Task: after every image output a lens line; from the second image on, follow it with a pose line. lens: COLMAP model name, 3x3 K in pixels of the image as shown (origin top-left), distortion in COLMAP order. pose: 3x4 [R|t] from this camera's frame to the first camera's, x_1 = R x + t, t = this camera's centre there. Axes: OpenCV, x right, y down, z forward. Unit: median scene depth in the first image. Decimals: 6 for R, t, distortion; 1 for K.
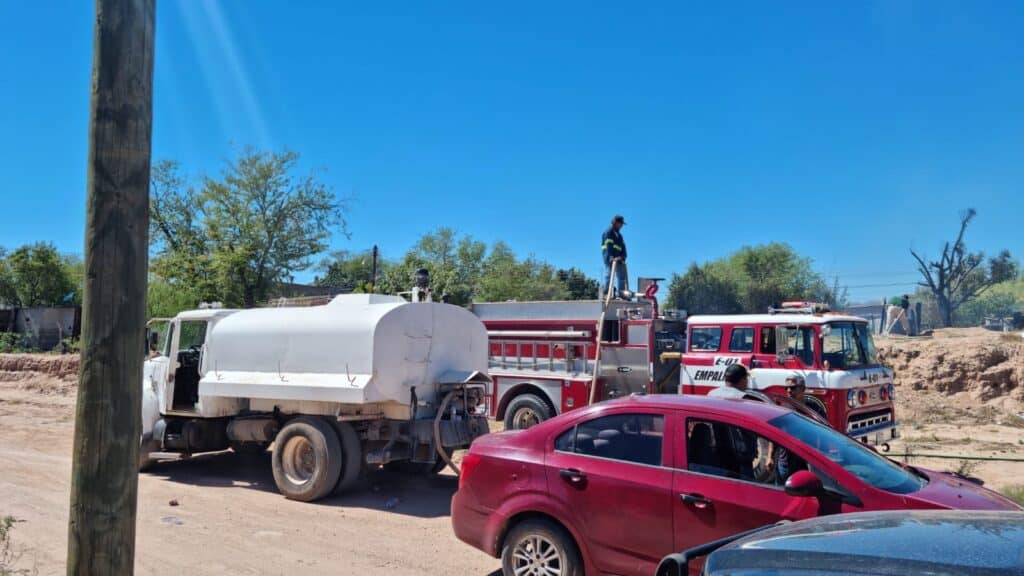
lens RADIAL K [[819.7, 0, 512.4], [0, 819.7, 286.0], [0, 0, 1]] dist [0.070863, 0.003862]
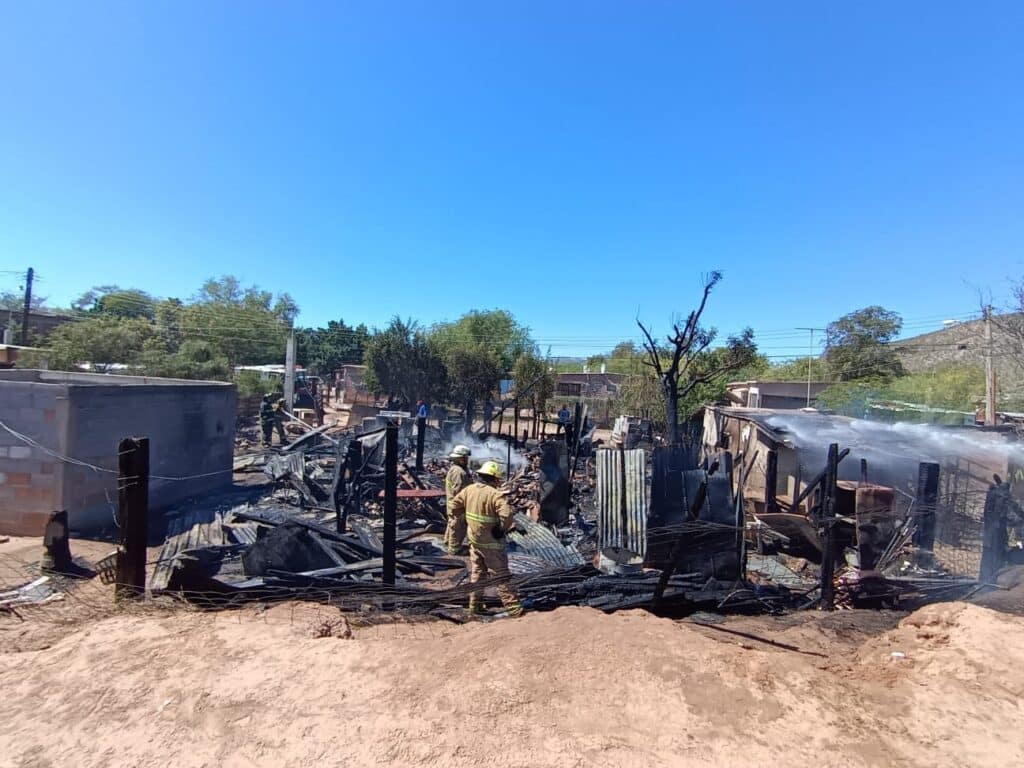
lens RADIAL K [[493.2, 0, 514.0], [0, 493.2, 379.9], [0, 0, 1]] dist [-0.001156, 0.000660]
pose [[0.950392, 0.044690, 0.307827, 0.197513], [-0.070222, 0.994903, 0.072366, -0.010208], [-0.303024, -0.090393, 0.948686, 0.518742]]
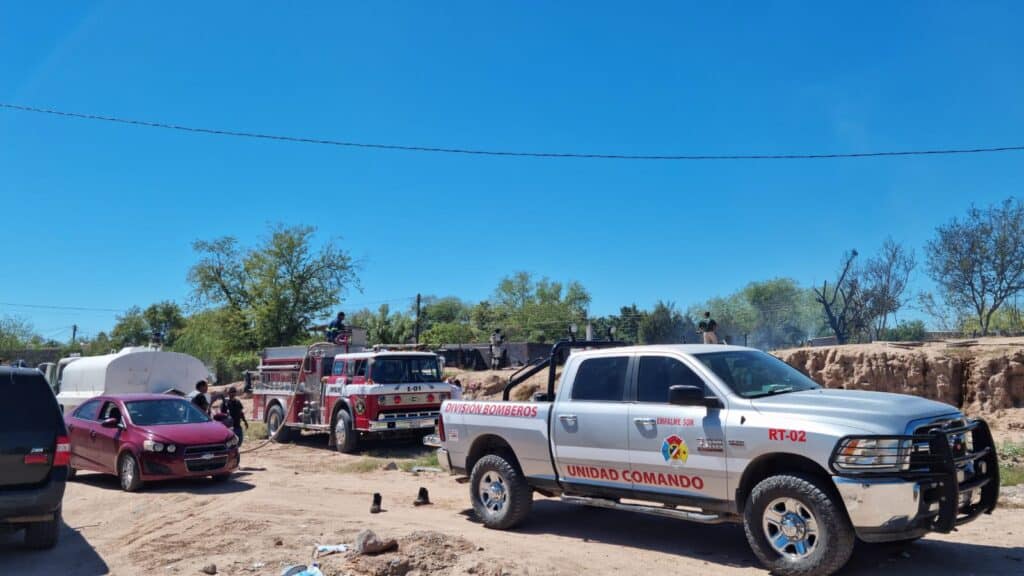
lens RADIAL K [[819.7, 0, 511.9], [0, 819.7, 290.3], [0, 0, 1]] dist [0.070863, 0.003862]
pose [[0.980819, -0.036191, -0.191532, 0.256979], [0.028952, 0.998762, -0.040460, -0.004396], [0.192759, 0.034139, 0.980652, -0.163175]]
